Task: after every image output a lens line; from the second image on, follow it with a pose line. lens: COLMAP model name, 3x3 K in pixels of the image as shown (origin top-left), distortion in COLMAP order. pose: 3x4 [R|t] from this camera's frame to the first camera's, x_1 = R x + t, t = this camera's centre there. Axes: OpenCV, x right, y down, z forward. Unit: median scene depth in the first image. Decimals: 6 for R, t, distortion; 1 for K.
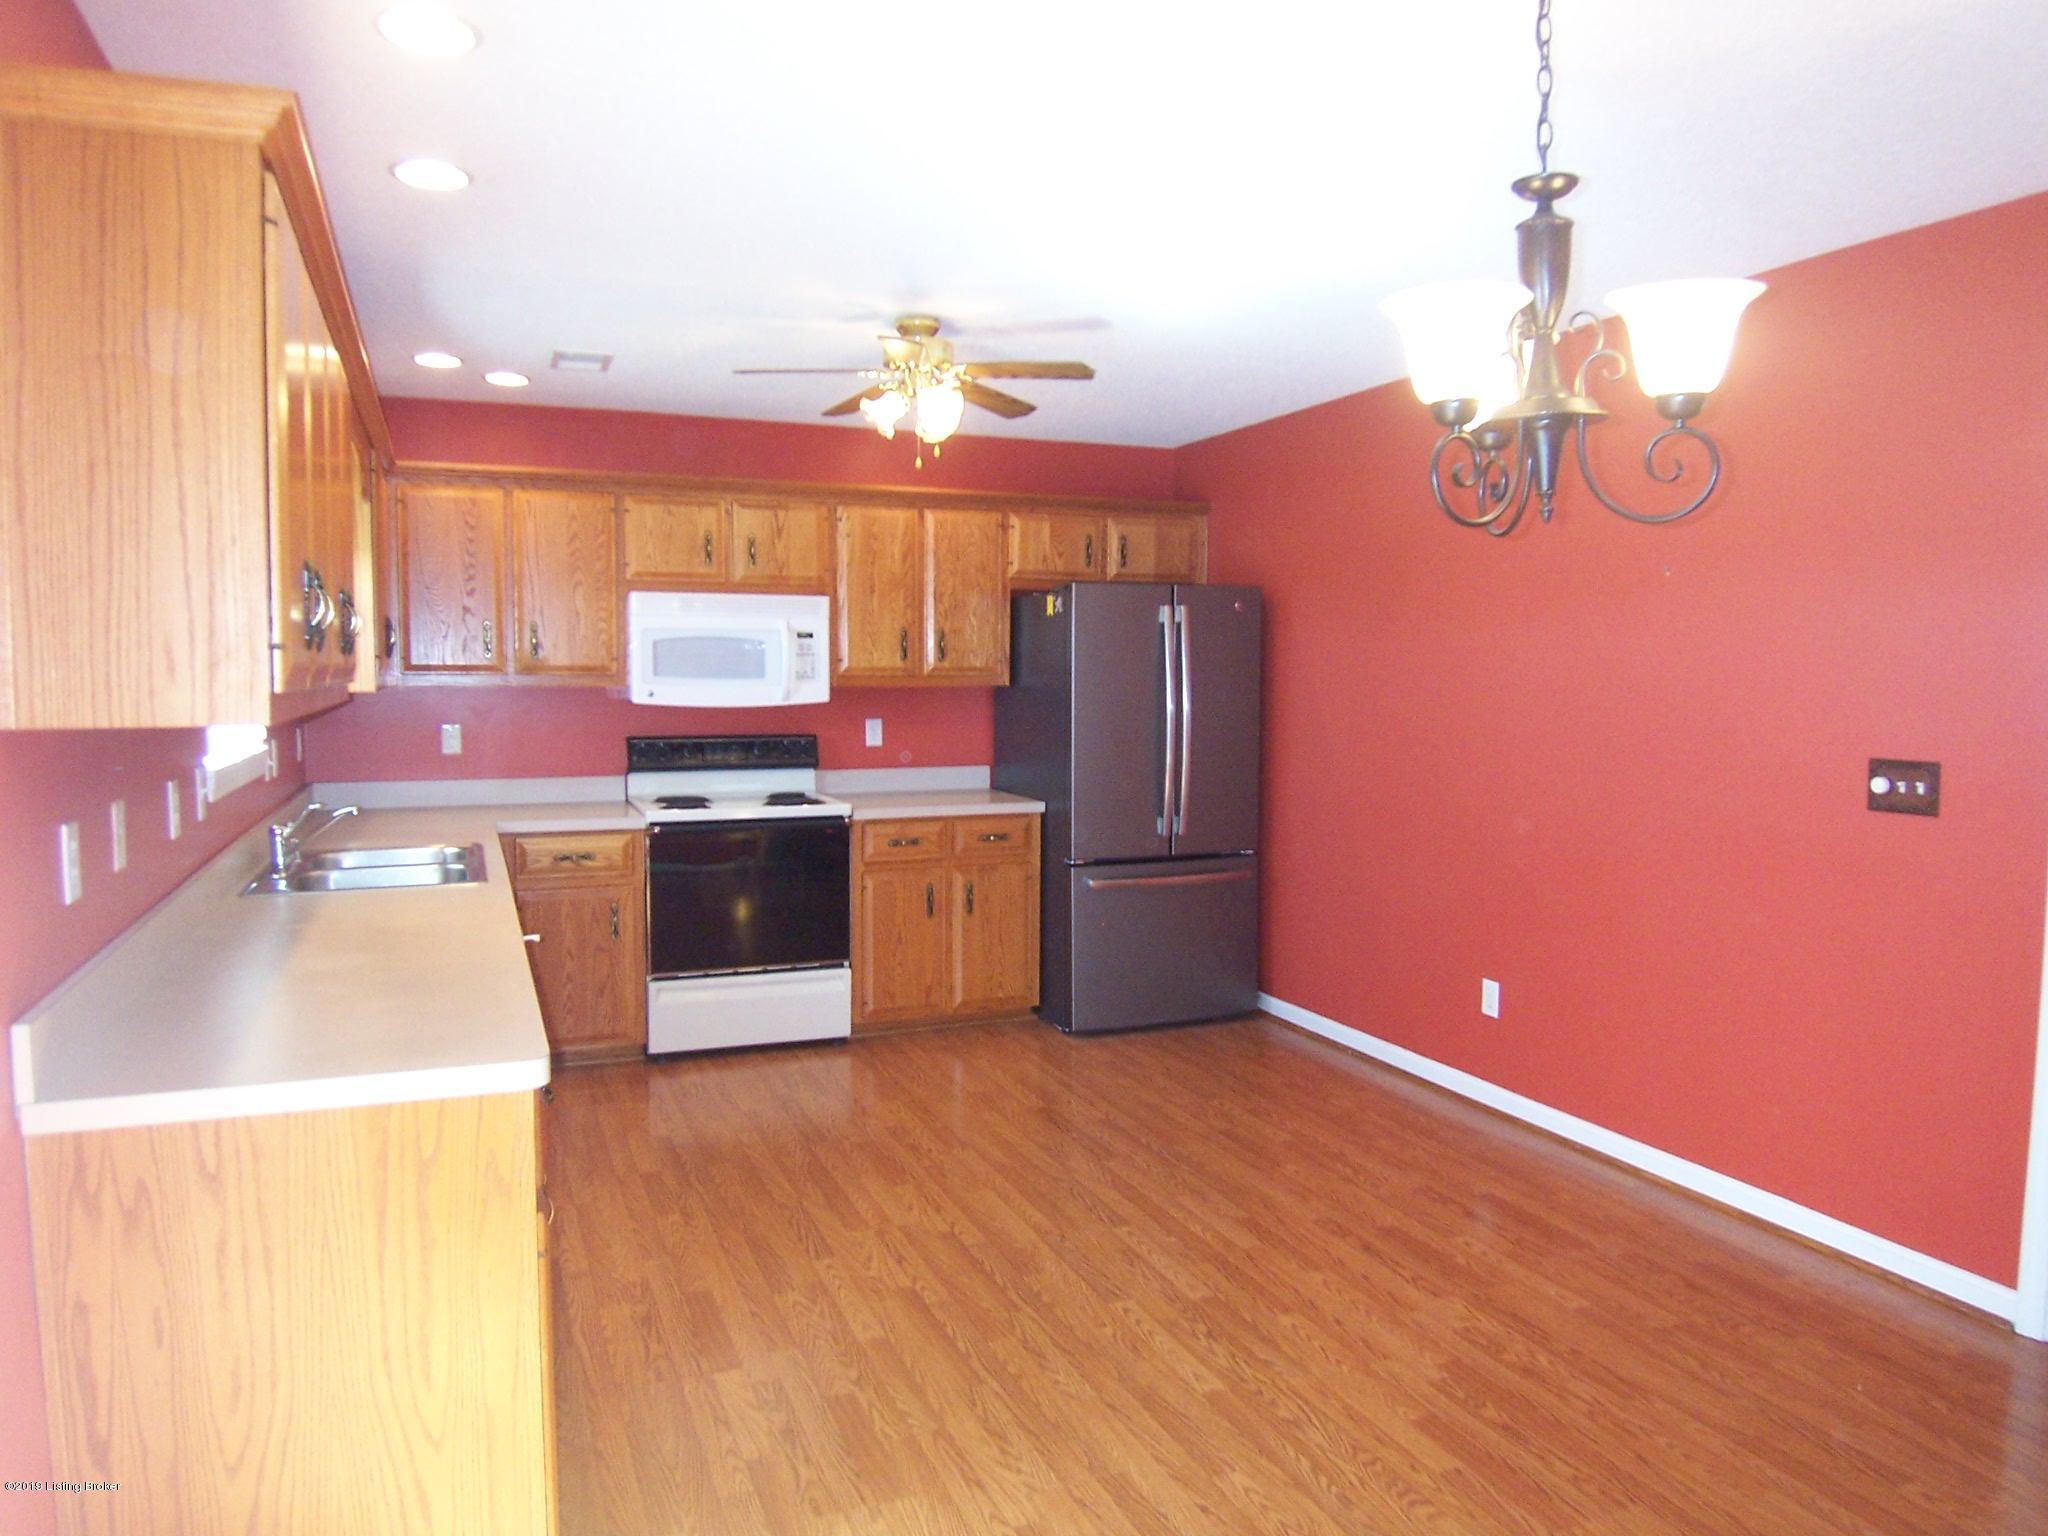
lens RADIAL K [[1401.4, 0, 1014.7], [0, 1401.4, 760.2], [0, 0, 1]] dist [-0.003302, -0.043667]
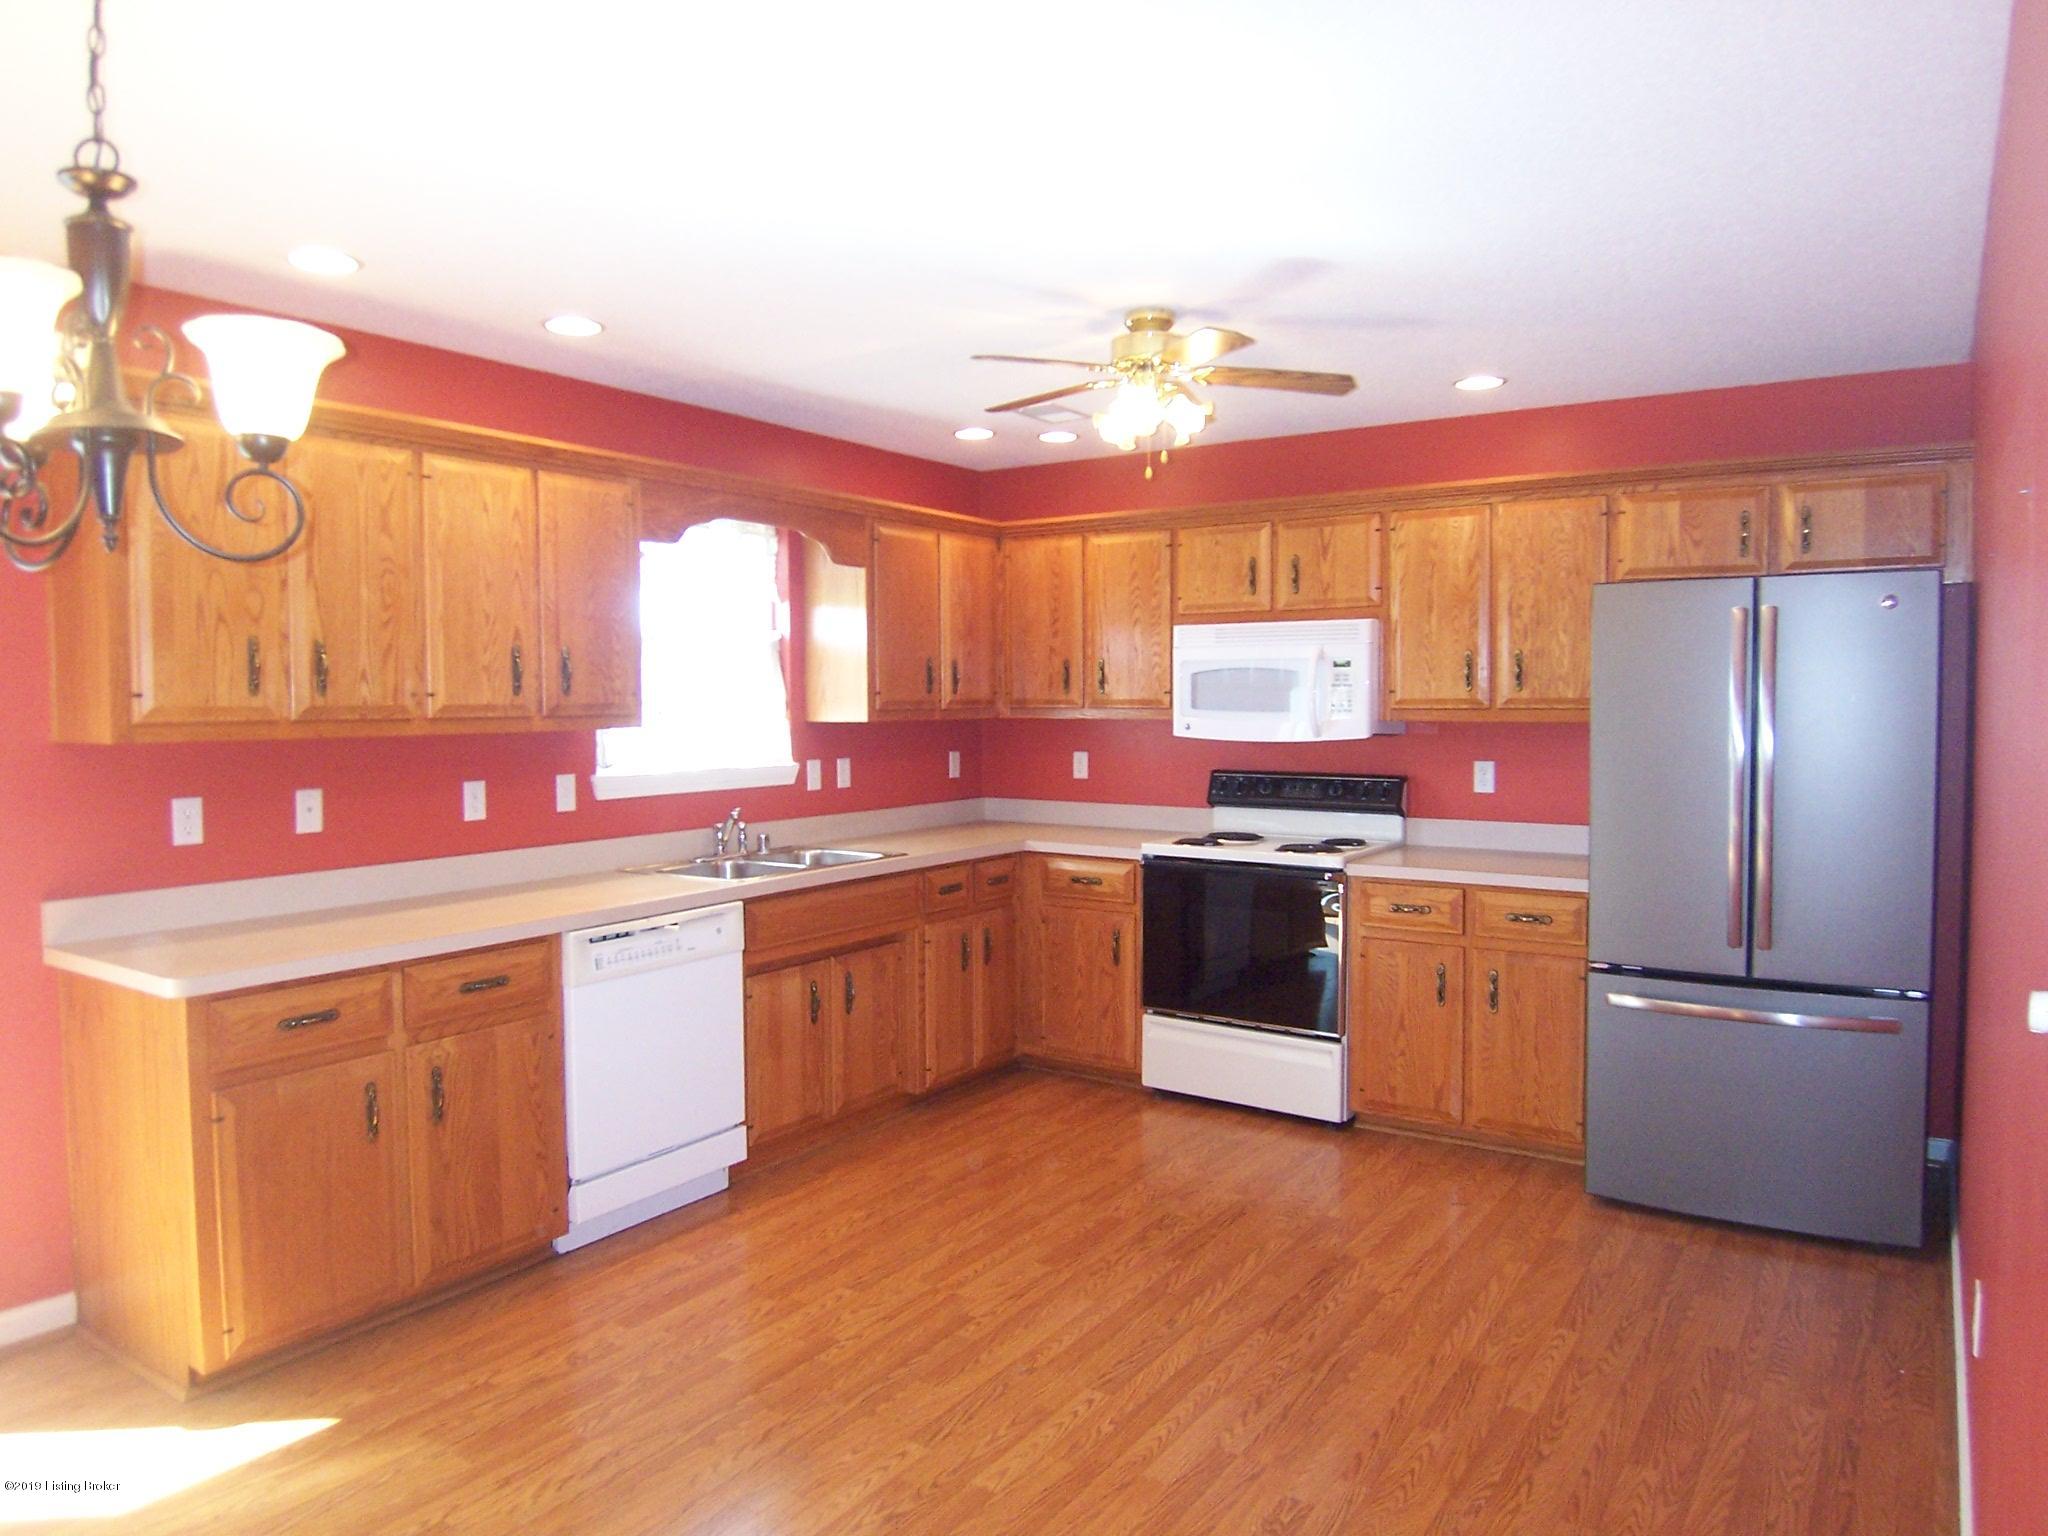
lens RADIAL K [[1401.4, 0, 1023.6], [0, 1401.4, 767.2], [0, 0, 1]] dist [-0.003302, -0.043667]
pose [[0.550355, 0.038491, -0.834043, 0.503647], [-0.049983, 0.998664, 0.013106, -0.025920], [0.833433, 0.034475, 0.551544, 0.354150]]
